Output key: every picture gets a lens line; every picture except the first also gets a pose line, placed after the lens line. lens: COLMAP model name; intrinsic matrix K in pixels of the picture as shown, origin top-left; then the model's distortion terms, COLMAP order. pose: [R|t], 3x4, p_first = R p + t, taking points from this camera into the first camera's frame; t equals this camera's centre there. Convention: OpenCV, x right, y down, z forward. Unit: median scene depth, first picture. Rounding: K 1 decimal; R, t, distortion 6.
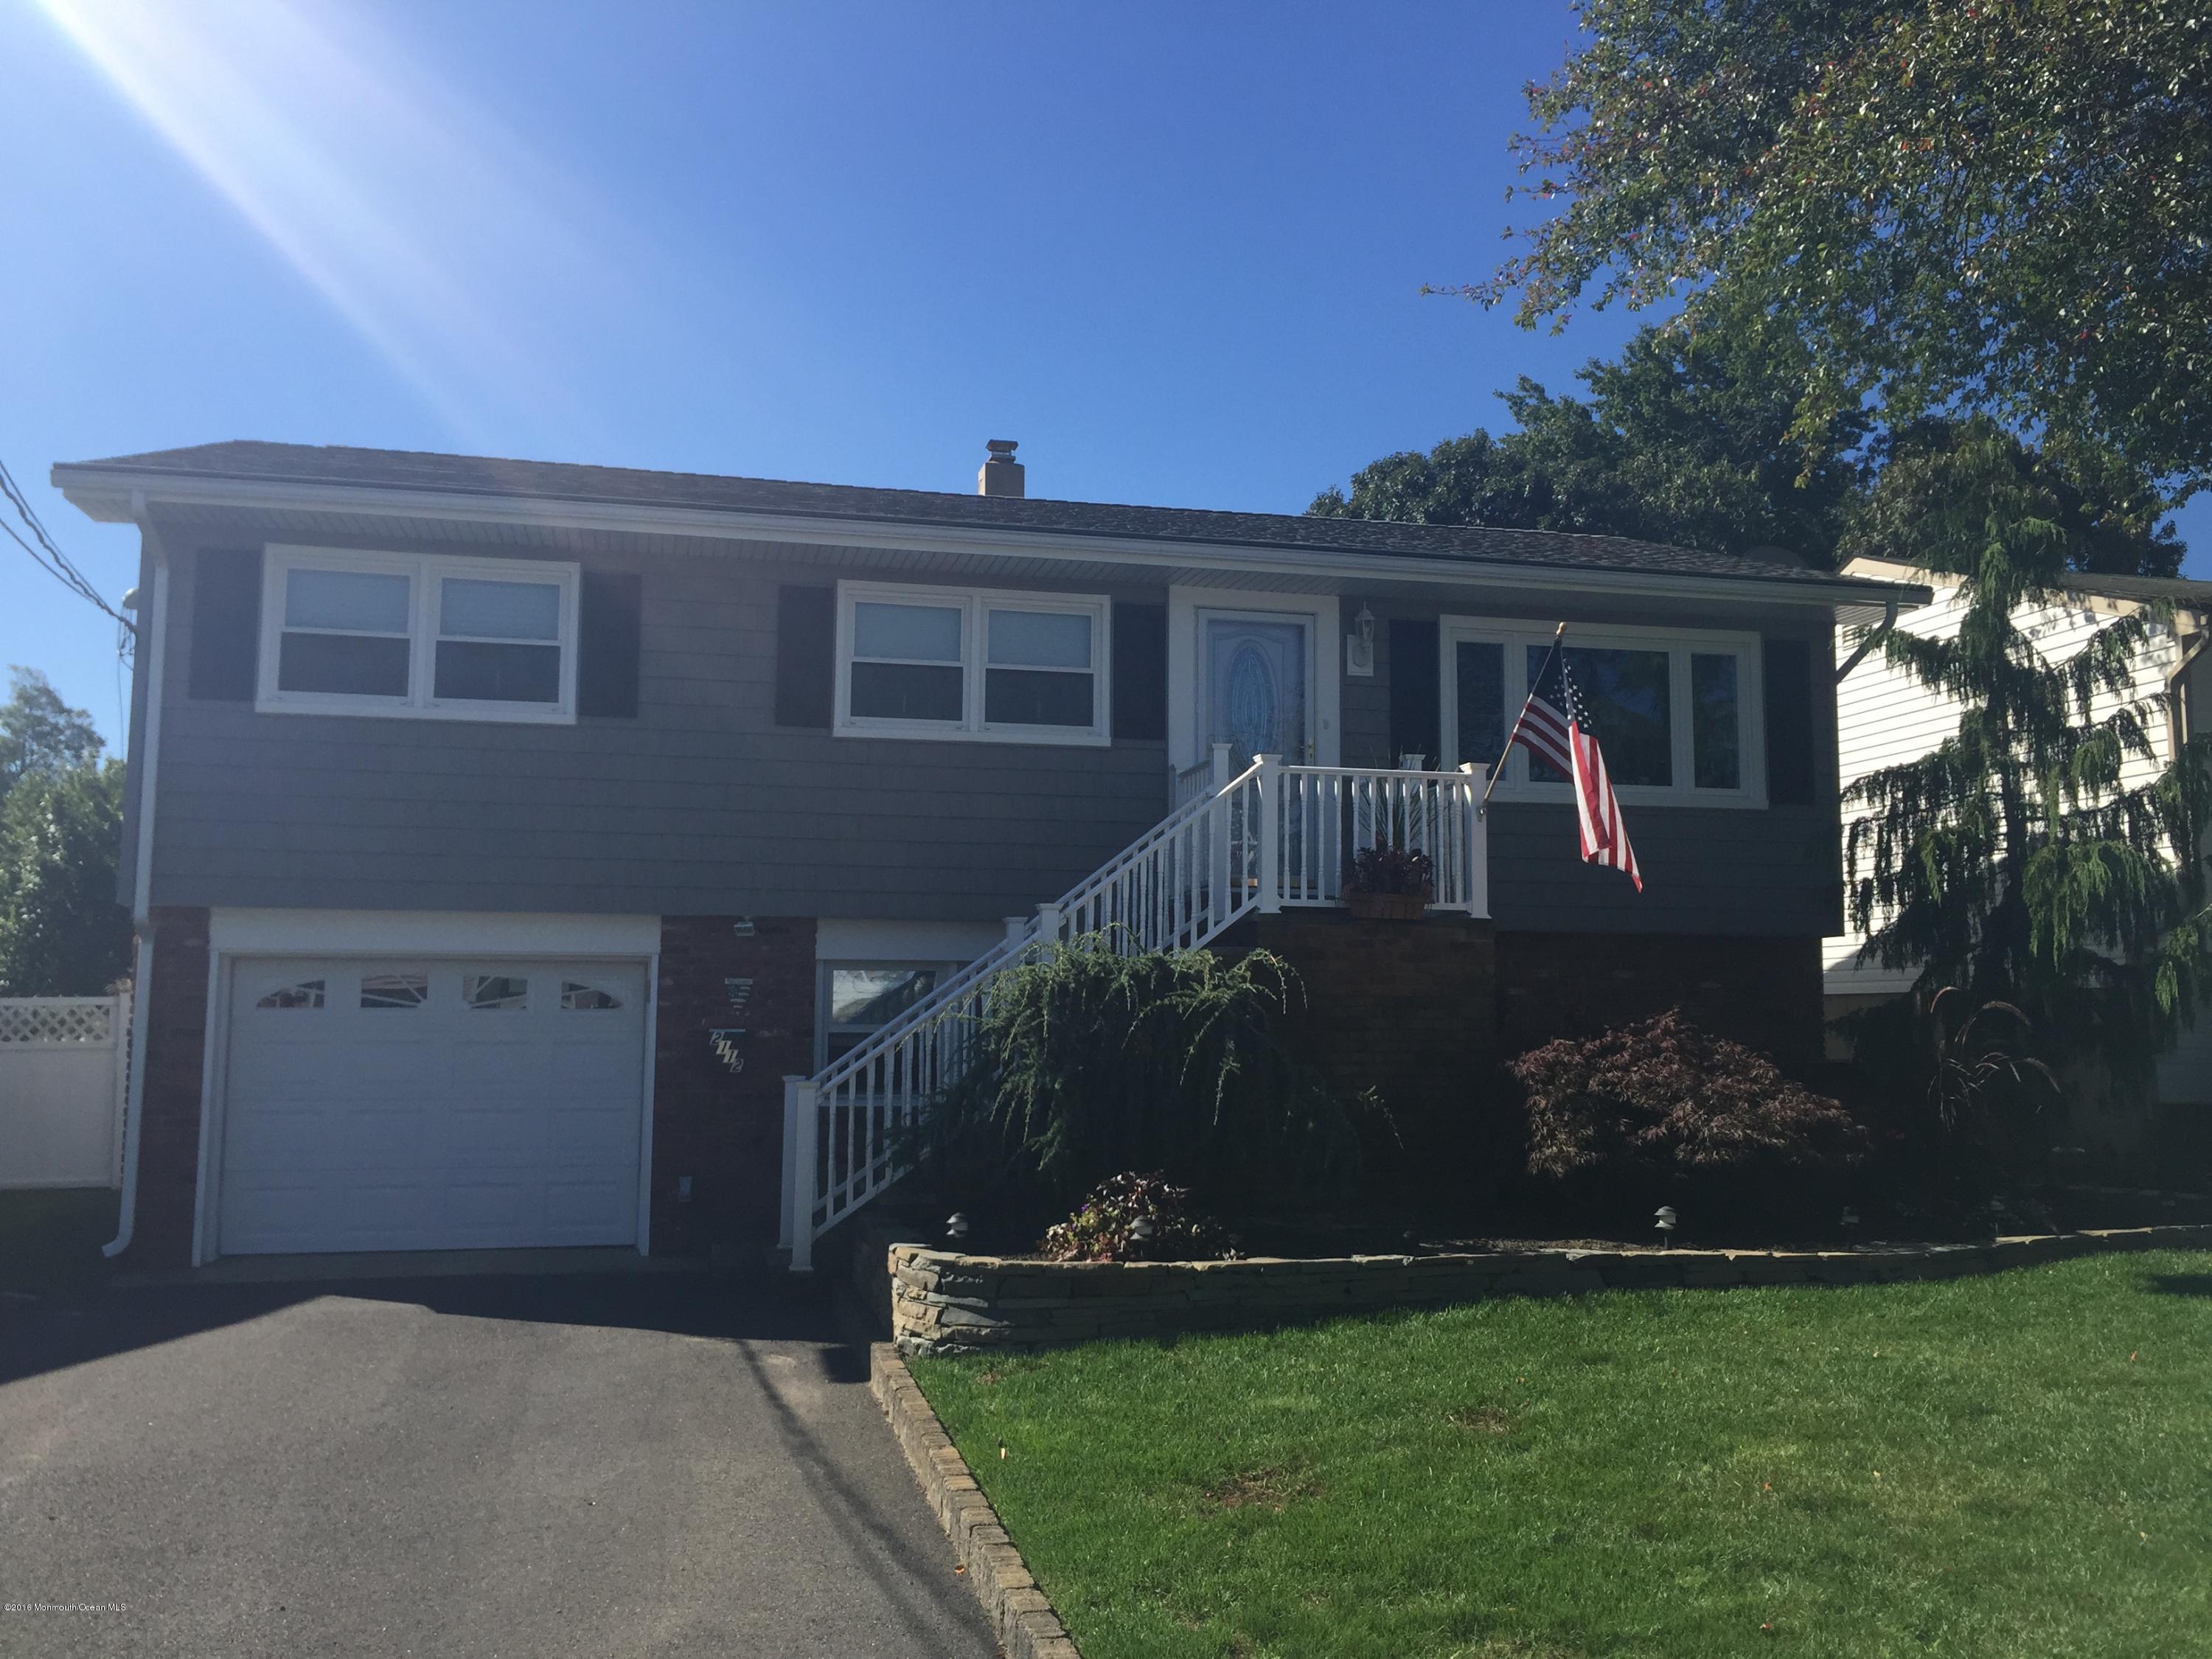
lens RADIAL K [[1874.2, 0, 1088.8], [0, 1874.2, 835.5], [0, 0, 1]] dist [0.094133, -0.092841]
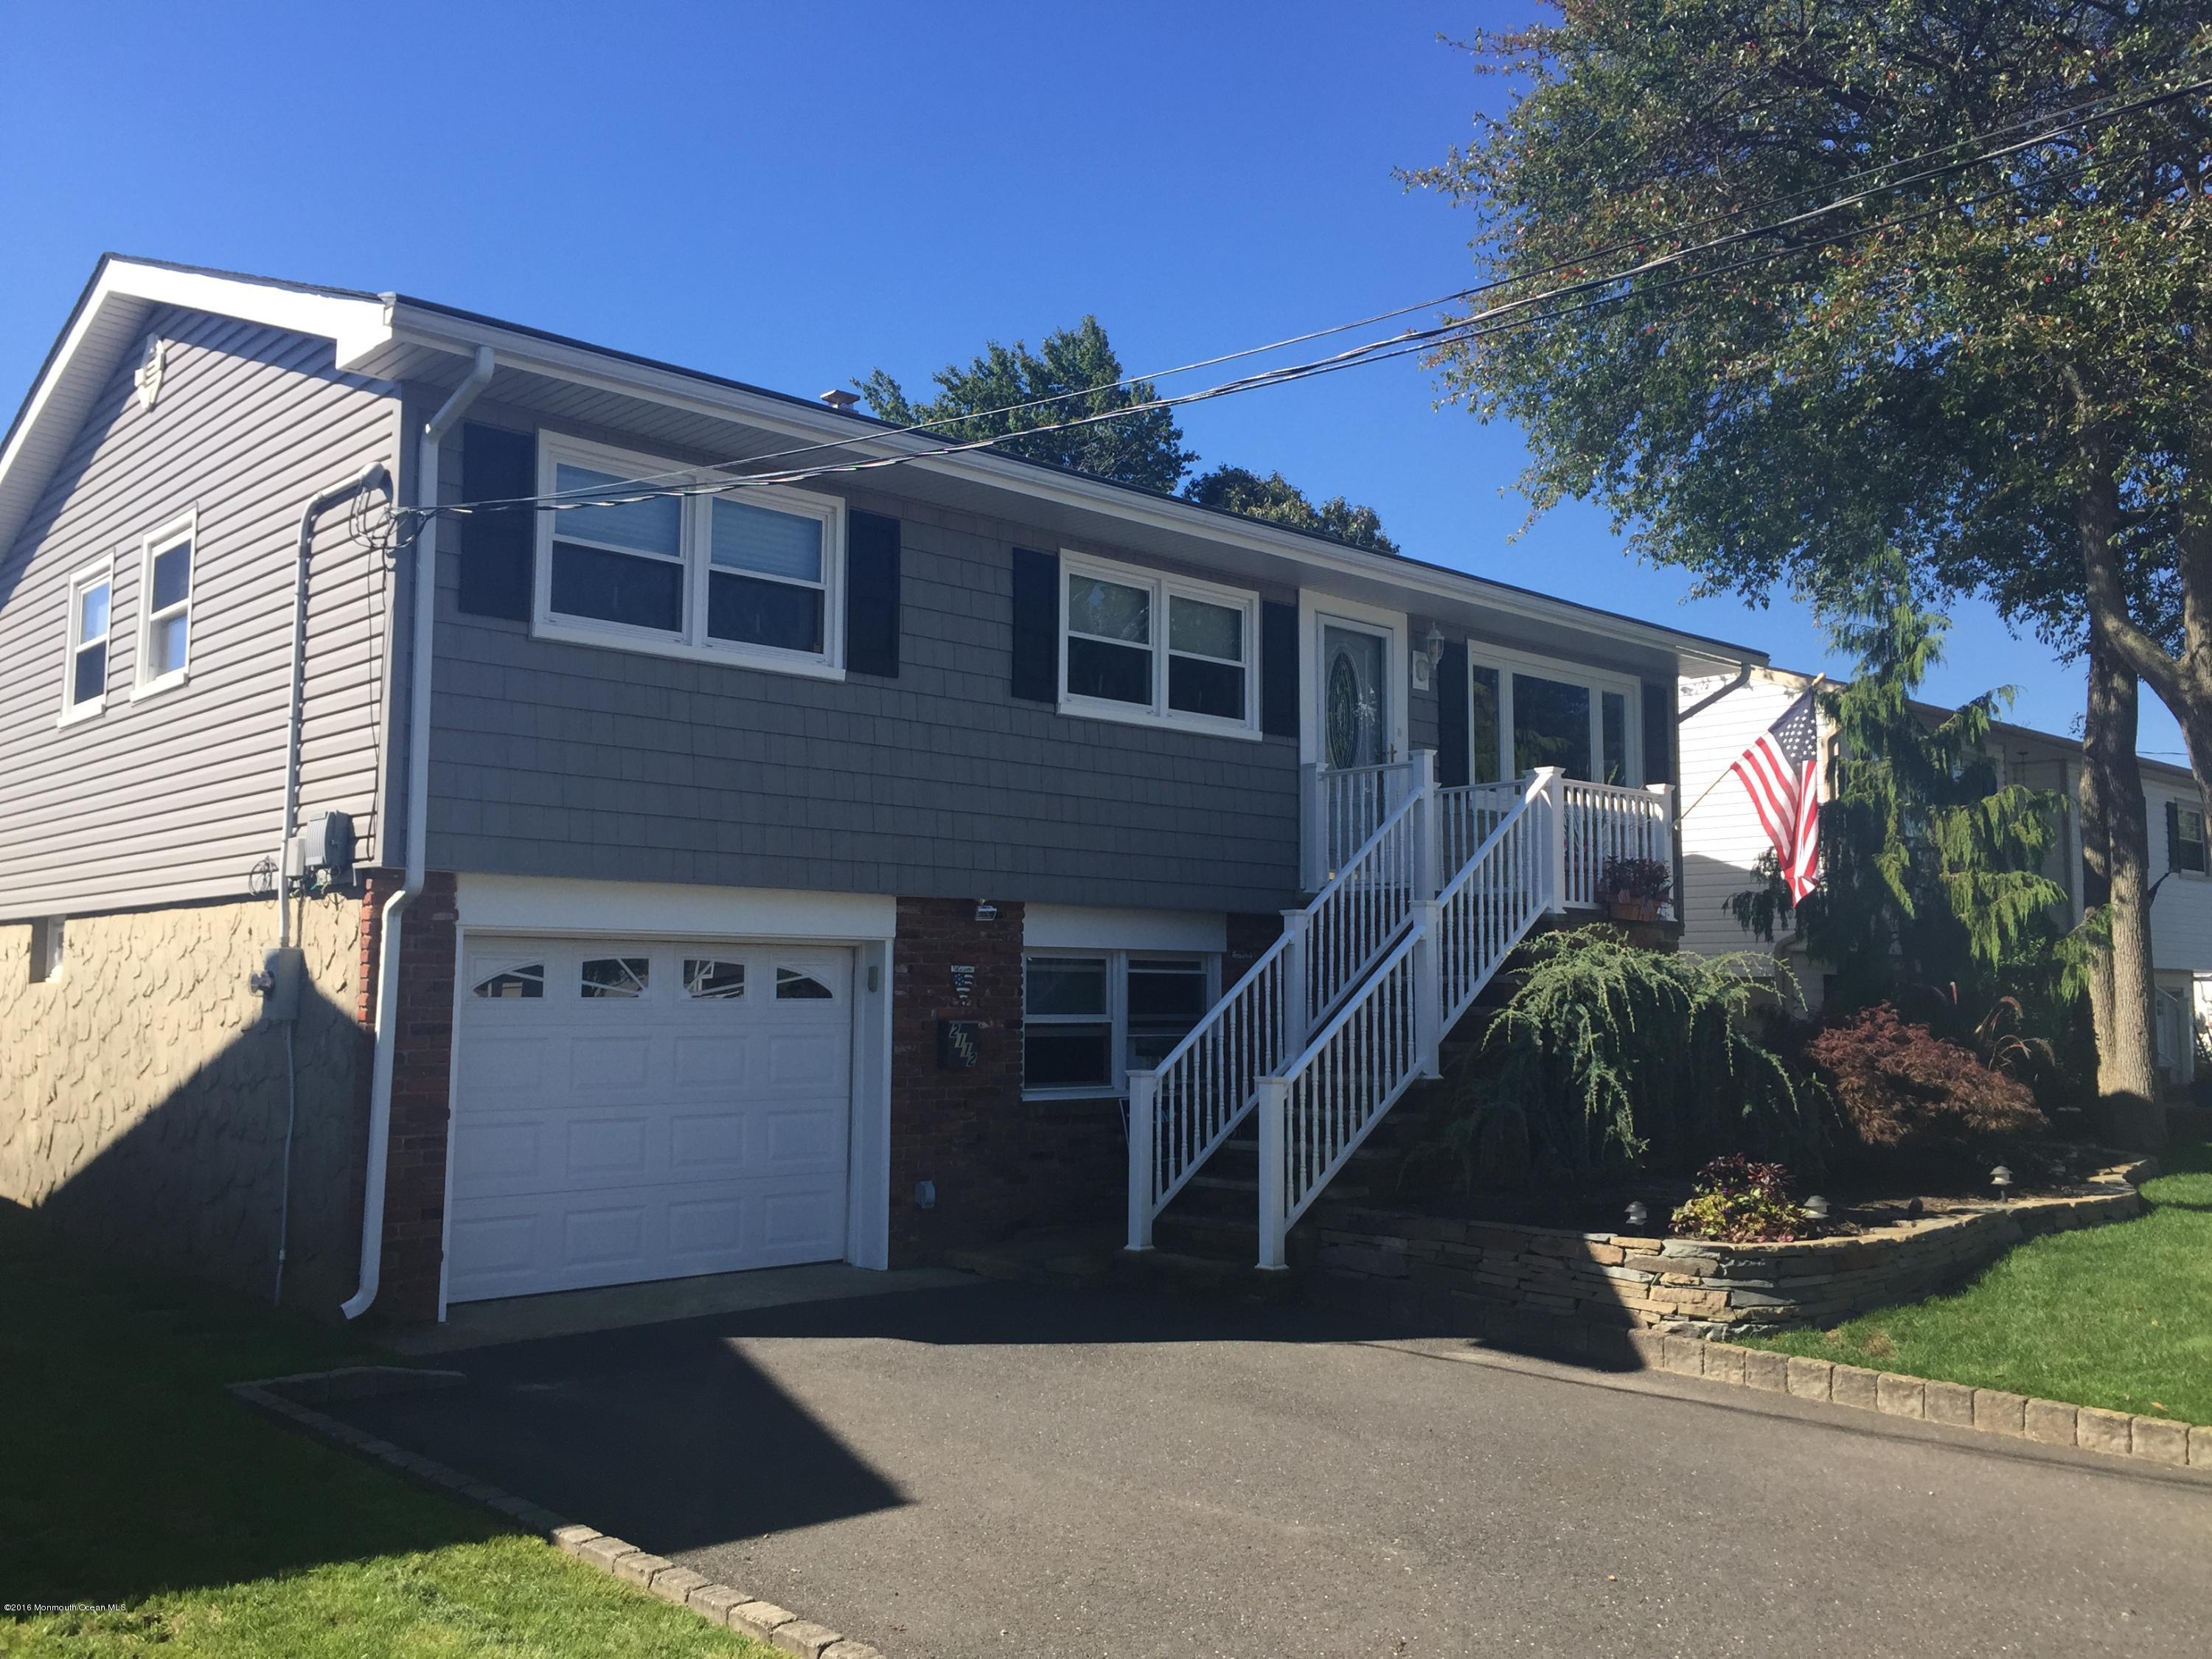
lens RADIAL K [[1874.2, 0, 1088.8], [0, 1874.2, 835.5], [0, 0, 1]] dist [0.094133, -0.092841]
pose [[0.862675, 0.042246, 0.503992, -0.609004], [-0.050416, 0.998725, 0.002580, 0.006184], [-0.503240, -0.027635, 0.863705, 0.171629]]
